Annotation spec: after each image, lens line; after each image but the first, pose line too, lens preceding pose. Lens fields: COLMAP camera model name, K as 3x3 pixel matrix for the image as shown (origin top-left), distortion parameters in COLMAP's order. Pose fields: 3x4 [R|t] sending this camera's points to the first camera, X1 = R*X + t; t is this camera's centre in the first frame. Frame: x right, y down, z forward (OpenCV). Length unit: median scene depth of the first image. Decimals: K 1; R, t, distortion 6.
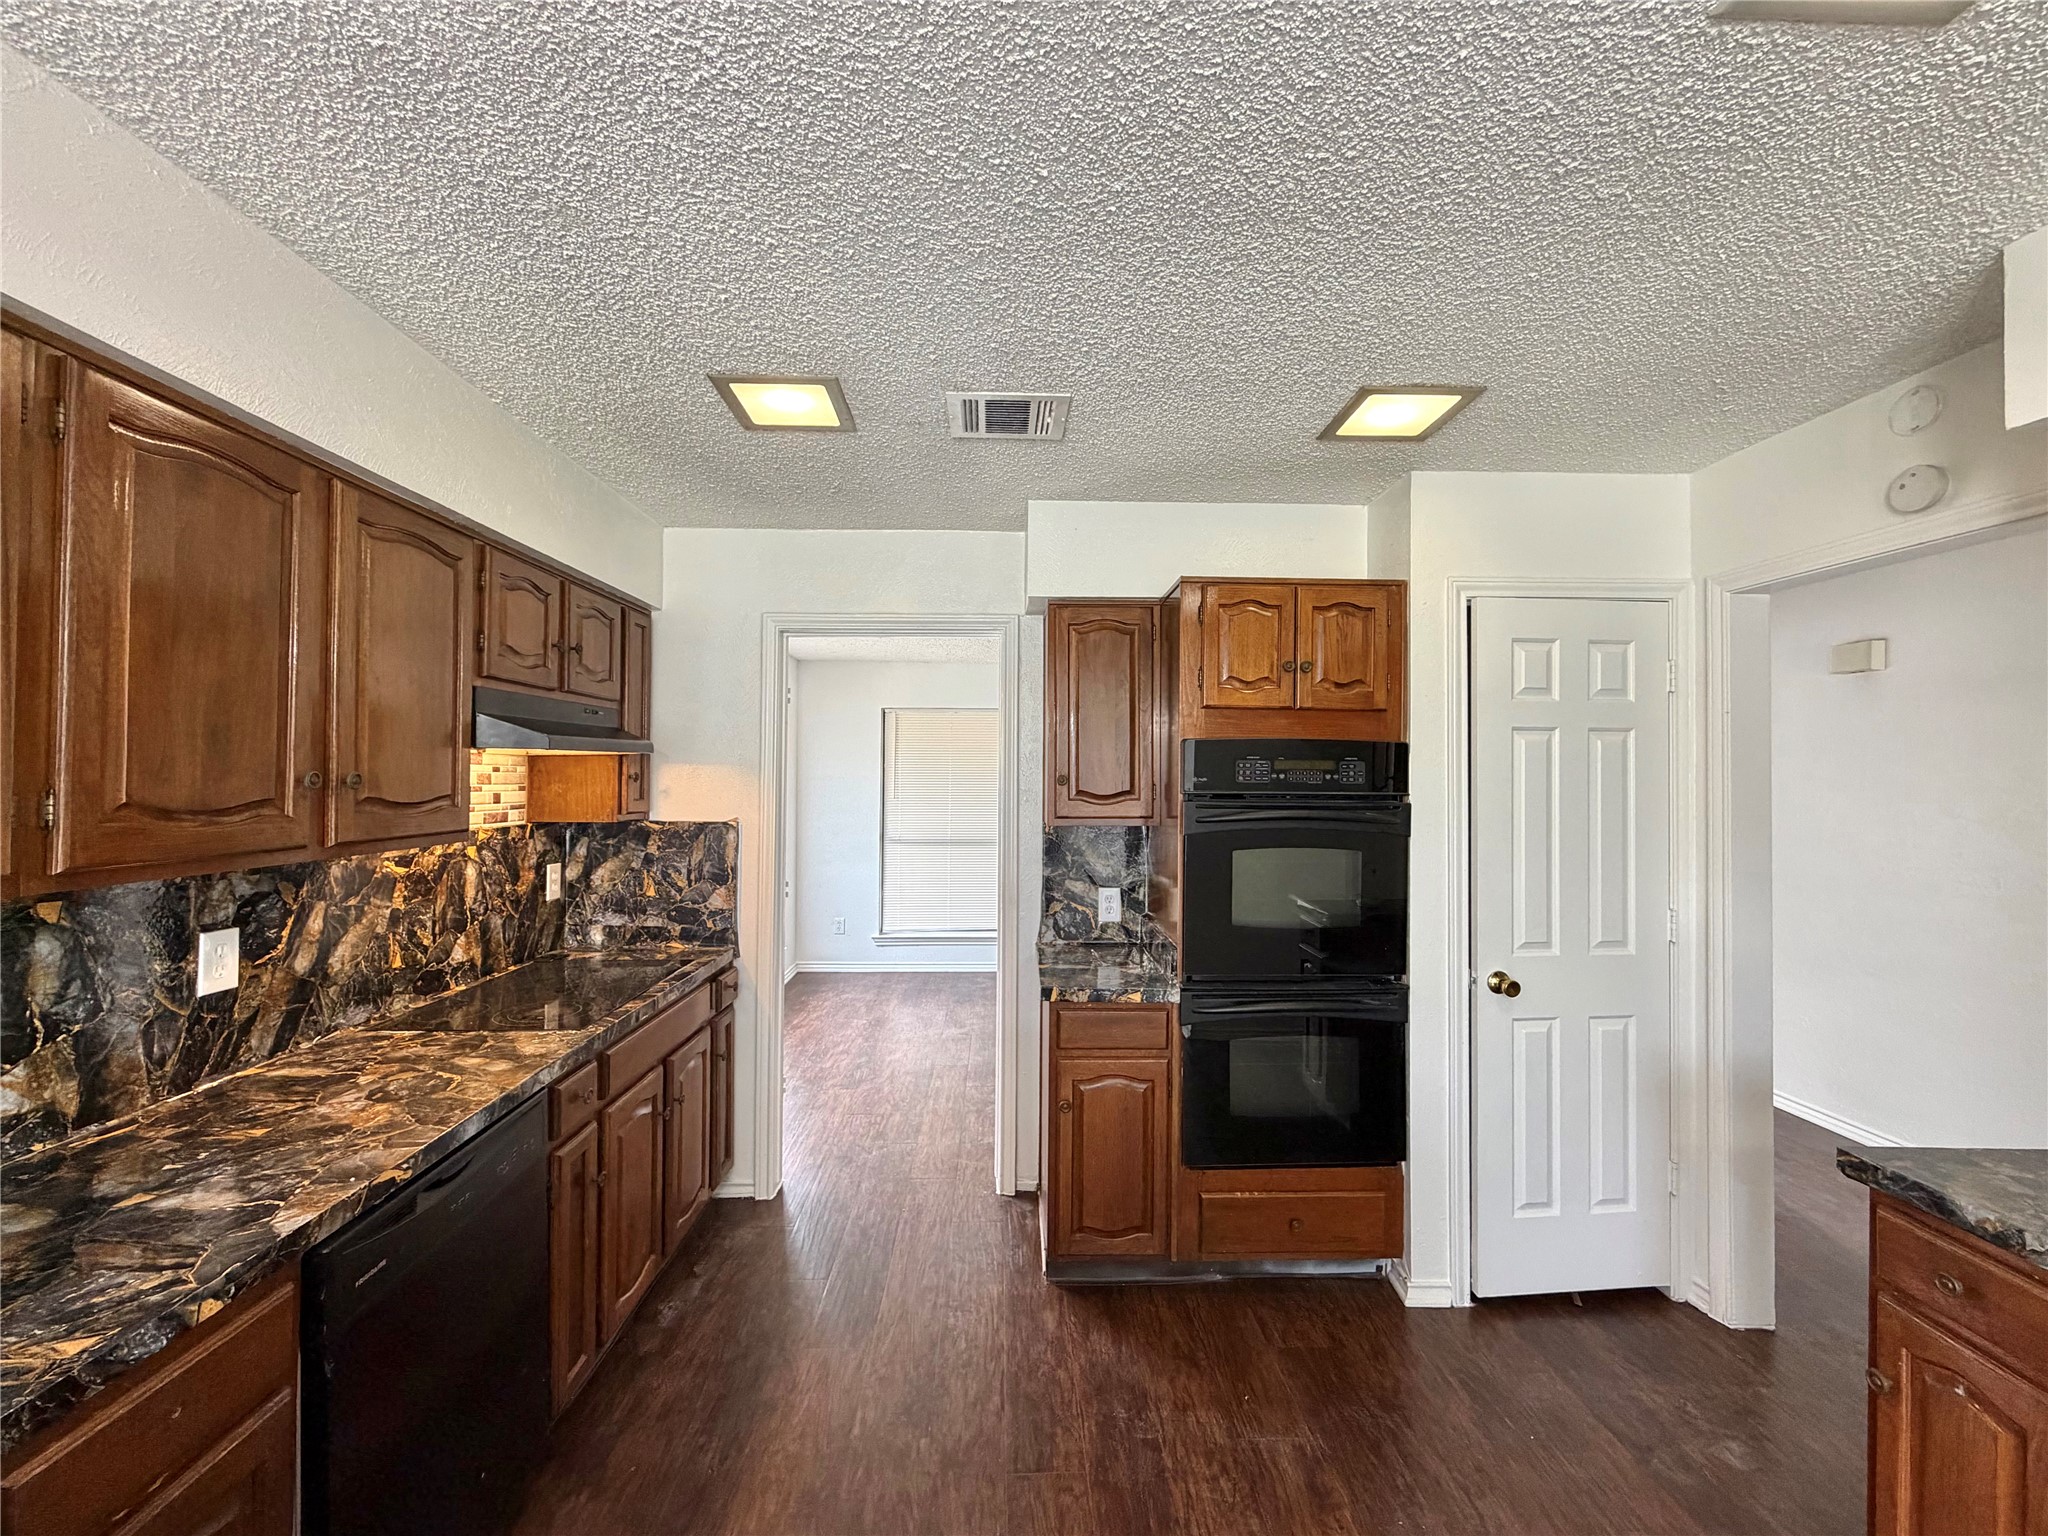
lens RADIAL K [[813.6, 0, 1030.0], [0, 813.6, 769.8], [0, 0, 1]] dist [-0.001206, -0.000429]
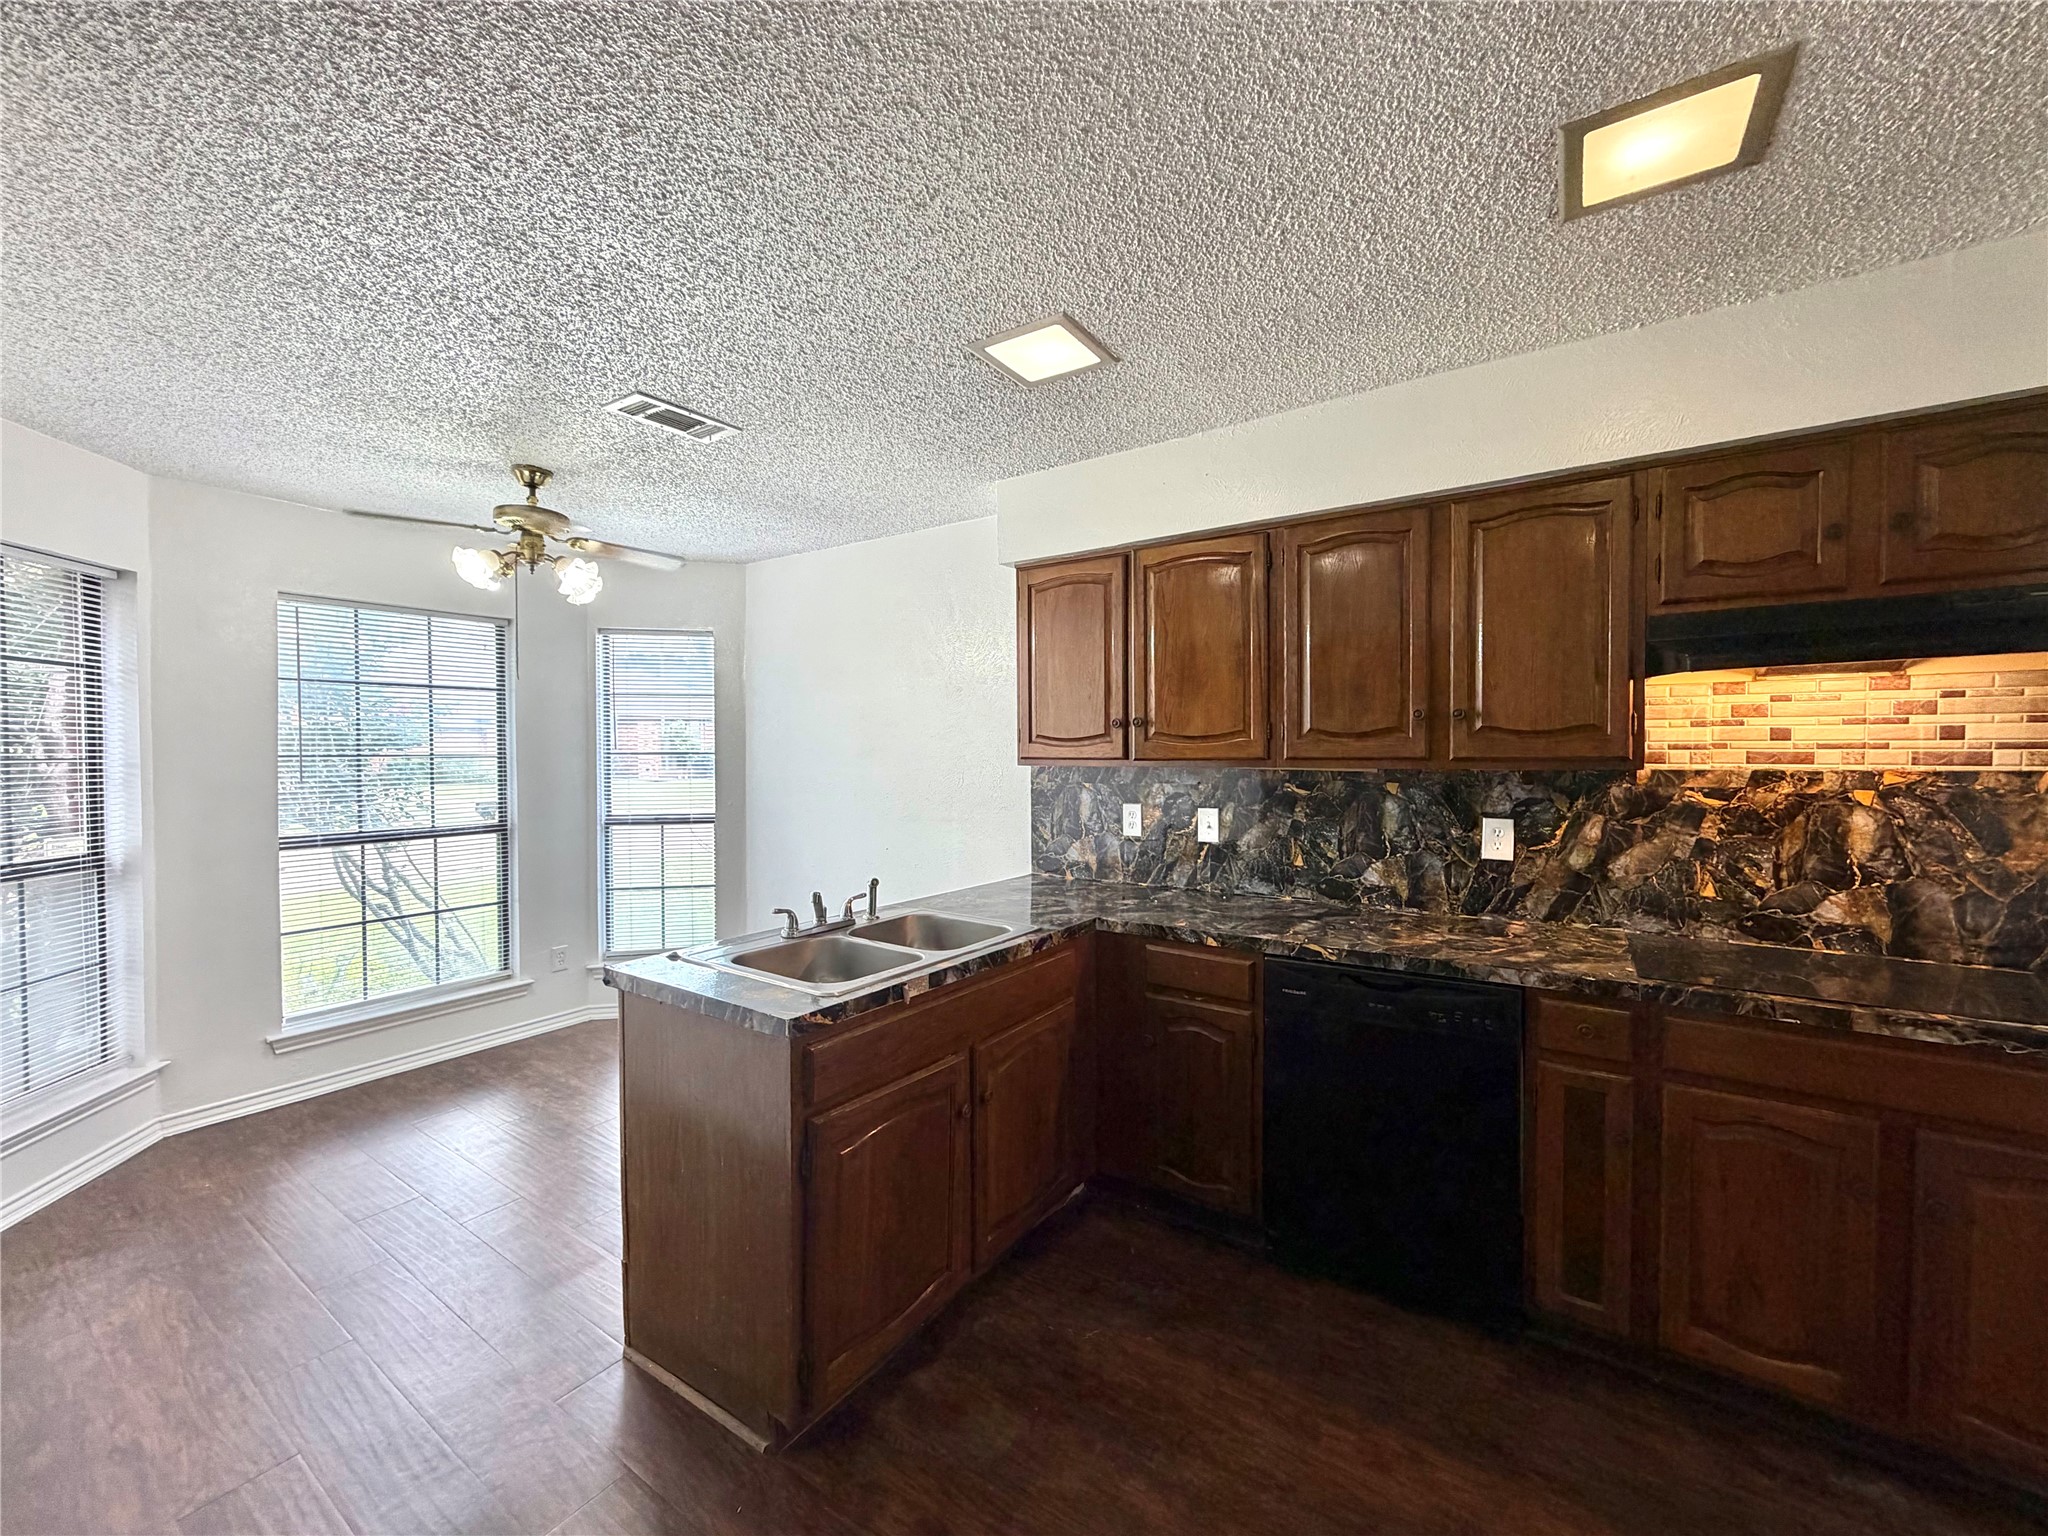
lens RADIAL K [[813.6, 0, 1029.5], [0, 813.6, 770.4], [0, 0, 1]] dist [-0.001206, -0.000429]
pose [[-0.590854, 0.010882, -0.806705, 0.489152], [0.006199, 0.999941, 0.008948, 0.062397], [0.806755, 0.000286, -0.590887, 0.817136]]
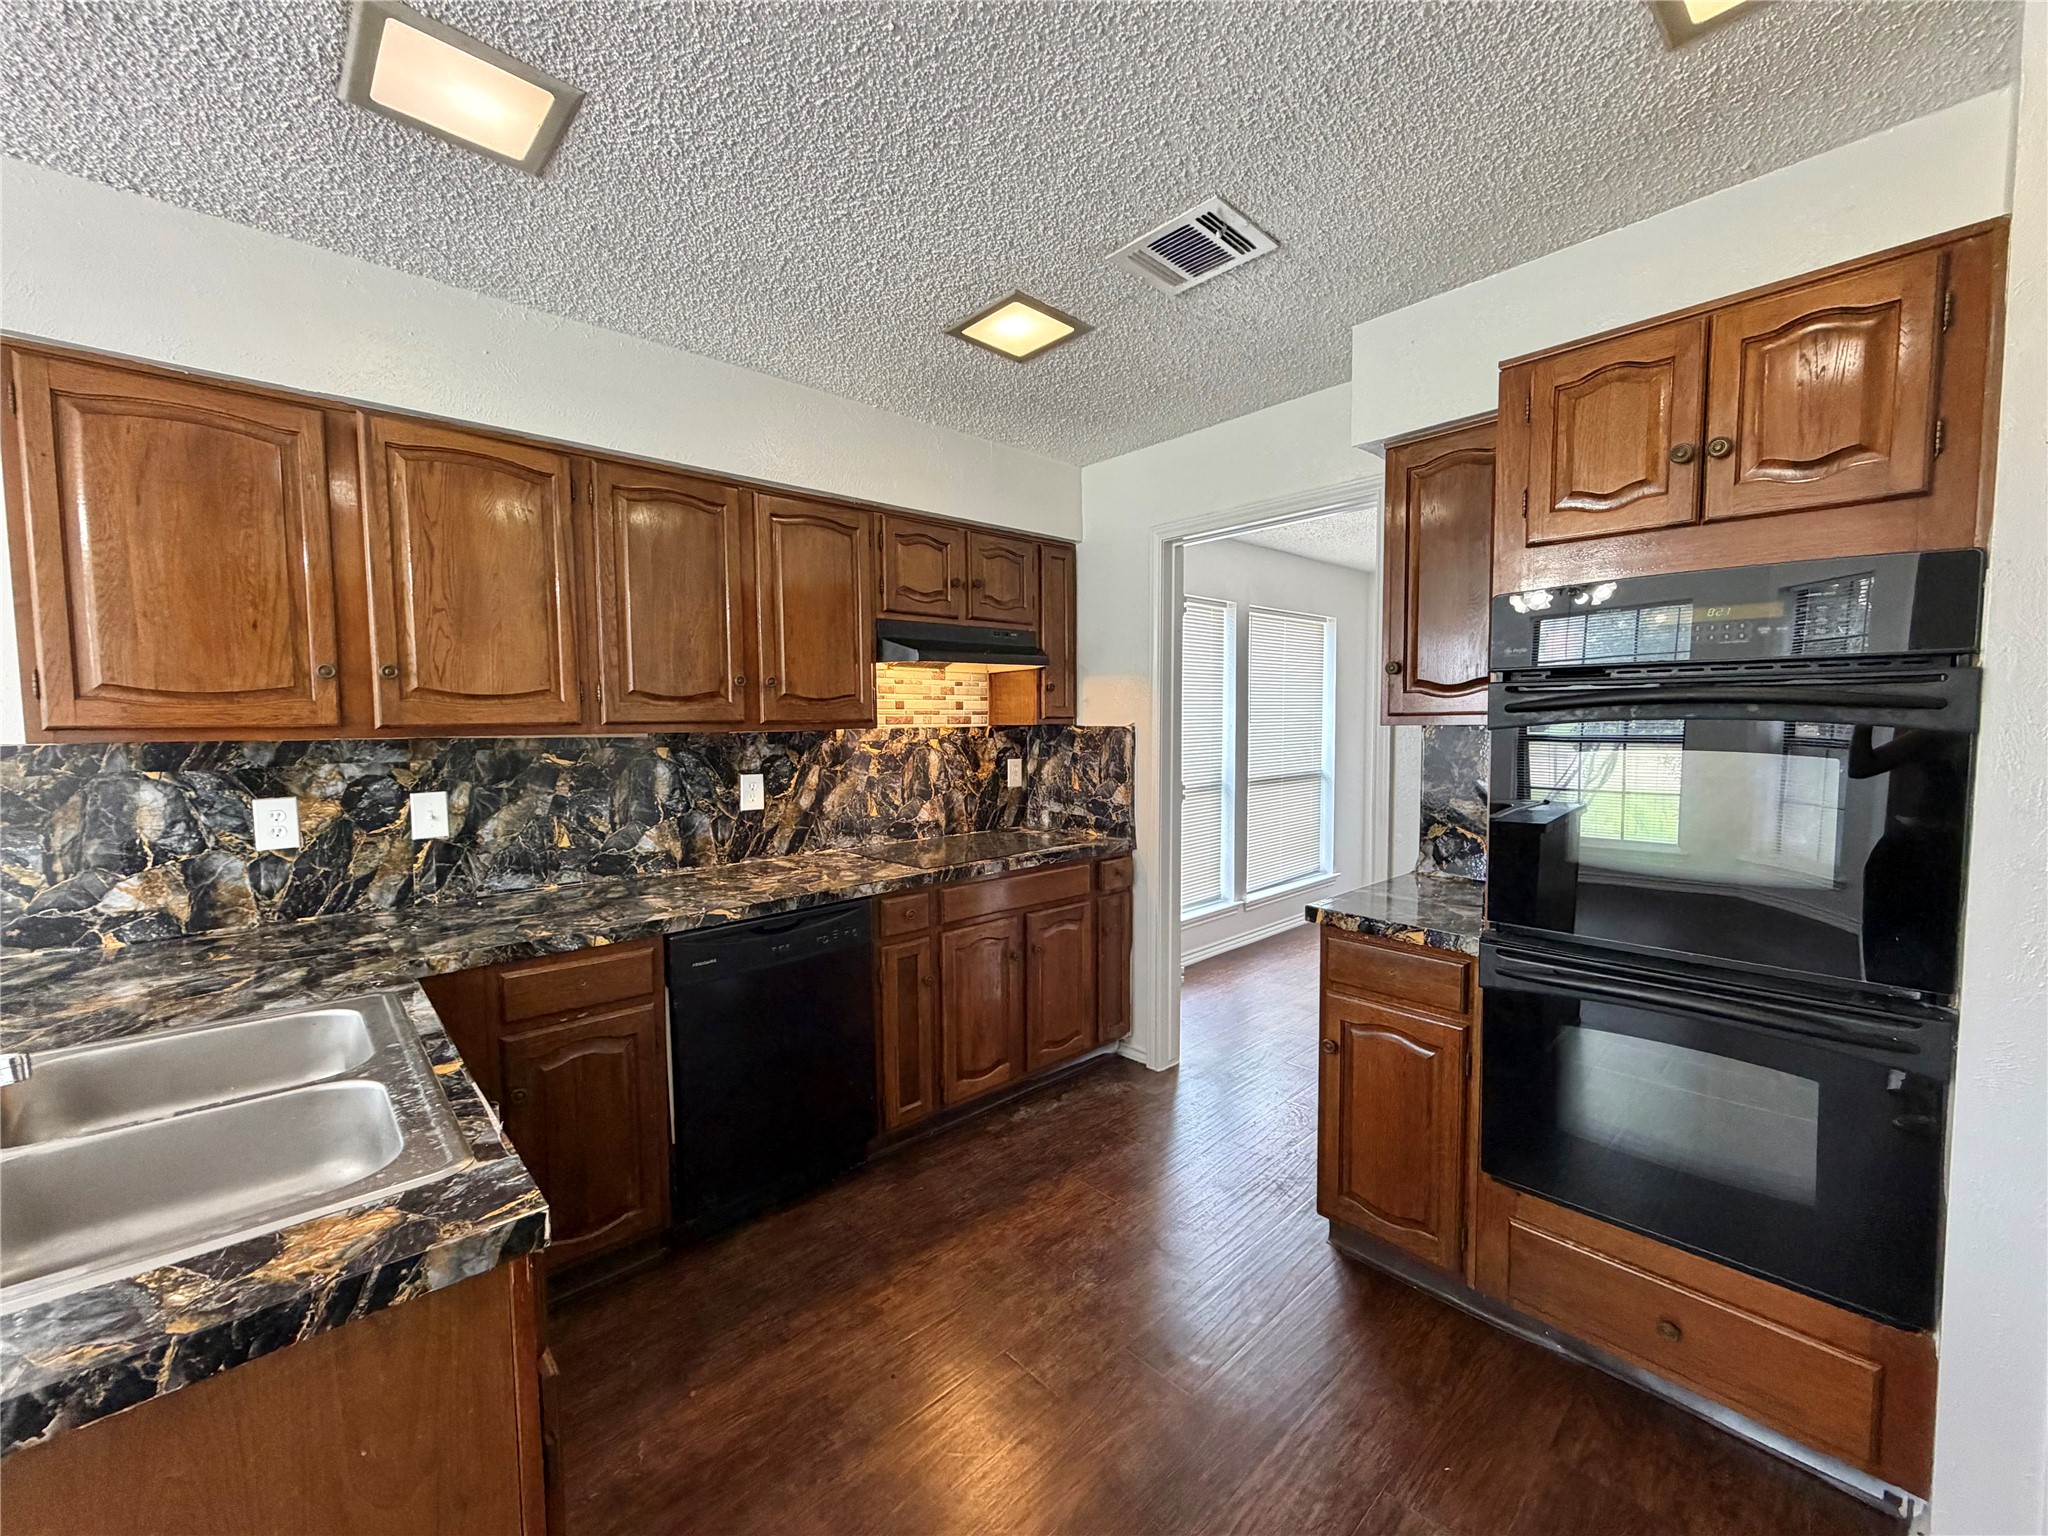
lens RADIAL K [[813.6, 0, 1025.1], [0, 813.6, 769.3], [0, 0, 1]] dist [-0.001206, -0.000429]
pose [[0.654577, 0.034592, -0.755204, 0.467966], [0.020481, 0.997775, 0.063455, 0.061629], [0.755718, -0.057004, 0.652411, 0.216387]]
